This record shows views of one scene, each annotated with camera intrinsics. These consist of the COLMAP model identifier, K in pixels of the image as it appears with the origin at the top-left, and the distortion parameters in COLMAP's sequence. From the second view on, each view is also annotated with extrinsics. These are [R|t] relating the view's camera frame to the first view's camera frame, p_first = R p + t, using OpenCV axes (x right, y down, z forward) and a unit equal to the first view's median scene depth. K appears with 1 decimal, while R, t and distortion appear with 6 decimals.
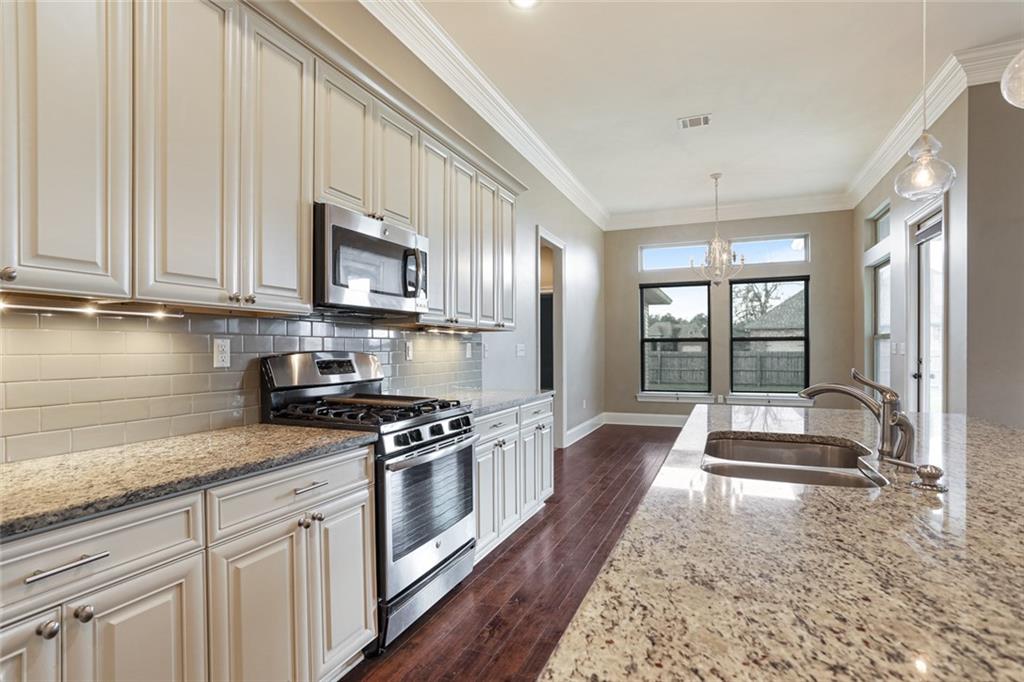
lens RADIAL K [[501.7, 0, 512.0], [0, 501.7, 341.0], [0, 0, 1]] dist [-0.053462, 0.020351]
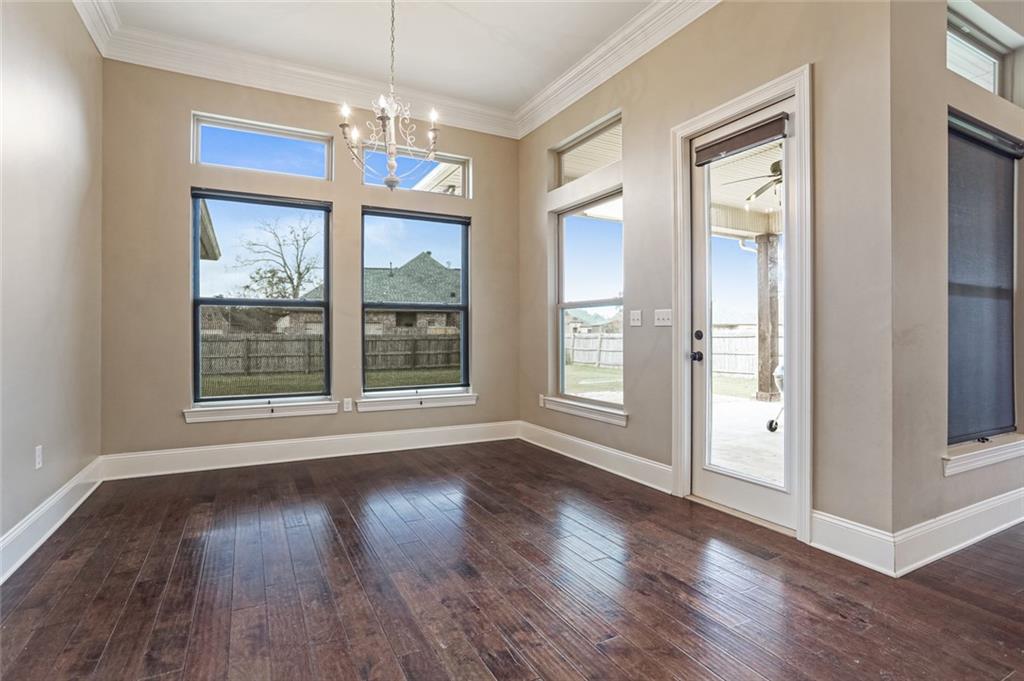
lens RADIAL K [[501.7, 0, 512.0], [0, 501.7, 340.5], [0, 0, 1]] dist [-0.053462, 0.020351]
pose [[0.620100, -0.005855, 0.784501, 0.080876], [-0.016007, 0.999670, 0.020114, 0.026728], [-0.784360, -0.025030, 0.619801, 0.513392]]
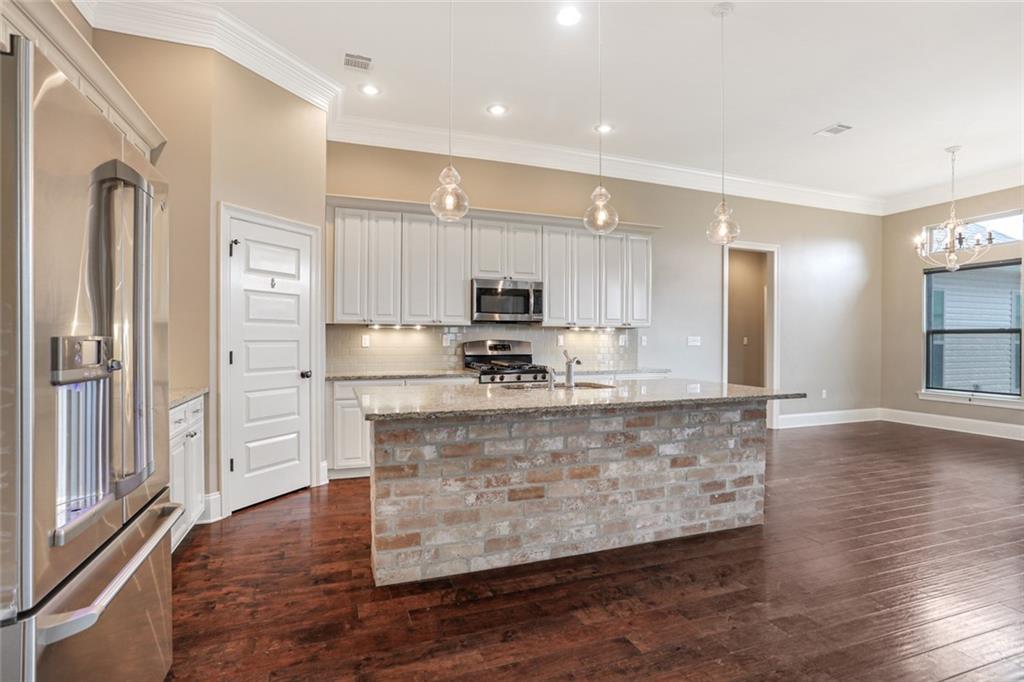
lens RADIAL K [[501.7, 0, 512.0], [0, 501.7, 341.0], [0, 0, 1]] dist [-0.053462, 0.020351]
pose [[0.693740, 0.009856, -0.720158, 0.428644], [0.004240, 0.999833, 0.017768, -0.005116], [0.720213, -0.015380, 0.693583, -0.161576]]
